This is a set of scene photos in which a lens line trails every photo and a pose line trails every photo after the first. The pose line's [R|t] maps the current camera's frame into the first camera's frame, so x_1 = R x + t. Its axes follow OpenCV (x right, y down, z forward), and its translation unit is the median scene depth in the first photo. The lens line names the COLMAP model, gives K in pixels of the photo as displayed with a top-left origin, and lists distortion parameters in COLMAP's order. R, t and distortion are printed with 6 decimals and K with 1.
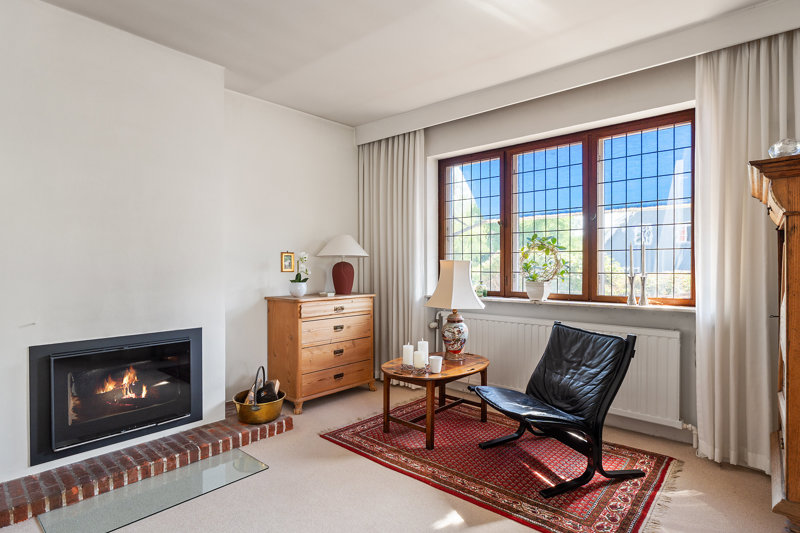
lens RADIAL K [[419.0, 0, 400.1], [0, 419.0, 266.1], [0, 0, 1]] dist [0.001336, 0.000063]
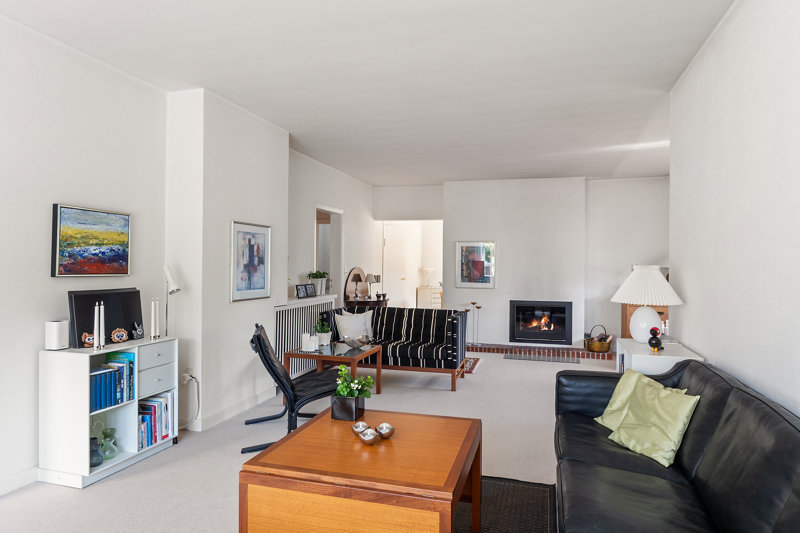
lens RADIAL K [[514.1, 0, 399.3], [0, 514.1, 266.0], [0, 0, 1]] dist [0.000095, 0.000006]
pose [[0.421061, 0.006465, -0.907009, 1.583112], [-0.007996, 0.999962, 0.003416, -0.037979], [0.906997, 0.005814, 0.421097, -0.929608]]
